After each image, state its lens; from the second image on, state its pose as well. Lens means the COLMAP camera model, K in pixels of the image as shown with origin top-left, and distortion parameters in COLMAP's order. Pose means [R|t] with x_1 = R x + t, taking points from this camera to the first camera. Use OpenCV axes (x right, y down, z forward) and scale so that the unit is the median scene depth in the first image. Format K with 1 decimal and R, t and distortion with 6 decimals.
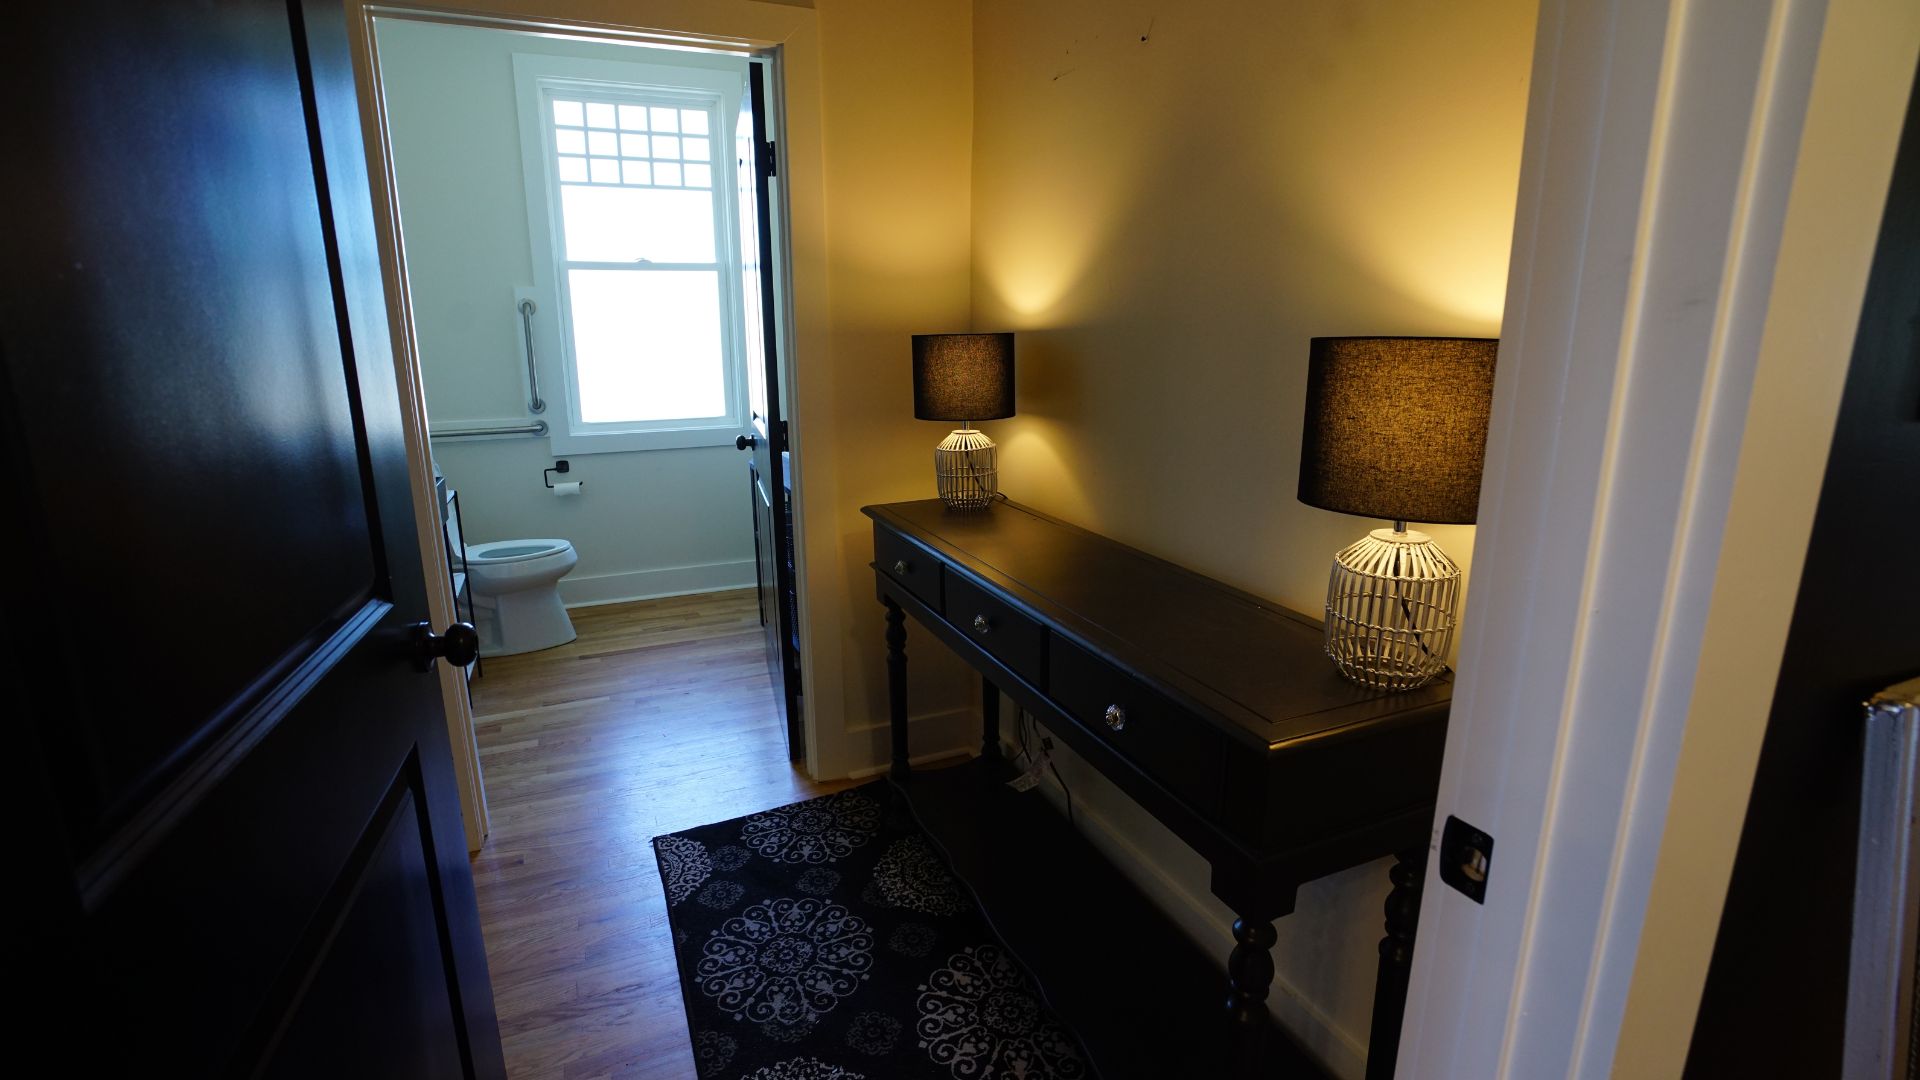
lens RADIAL K [[888.6, 0, 960.0], [0, 888.6, 540.0], [0, 0, 1]] dist [-0.076816, 0.052065]
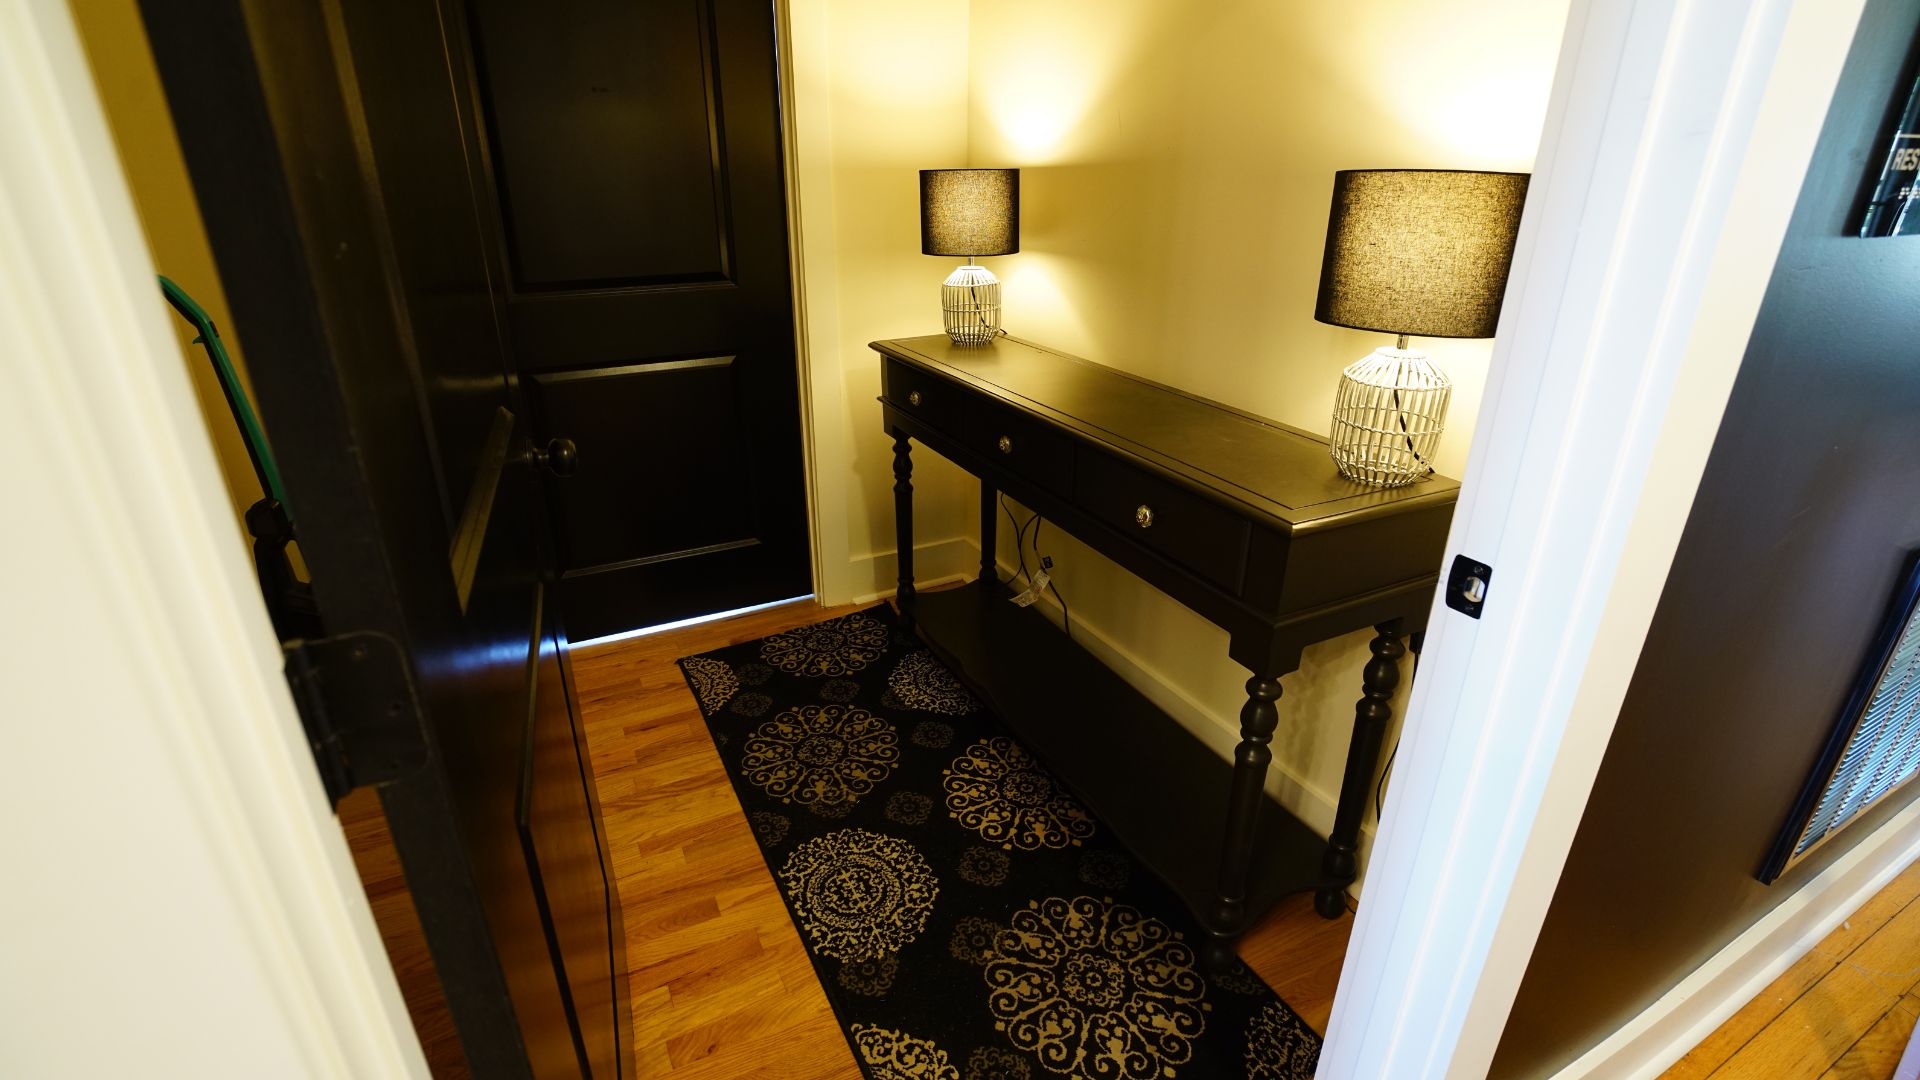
lens RADIAL K [[888.6, 0, 960.0], [0, 888.6, 540.0], [0, 0, 1]] dist [-0.076816, 0.052065]
pose [[0.998059, -0.016386, 0.060076, -0.089752], [0.006377, 0.986581, 0.163149, 0.028955], [-0.061943, -0.162449, 0.984771, -0.080478]]
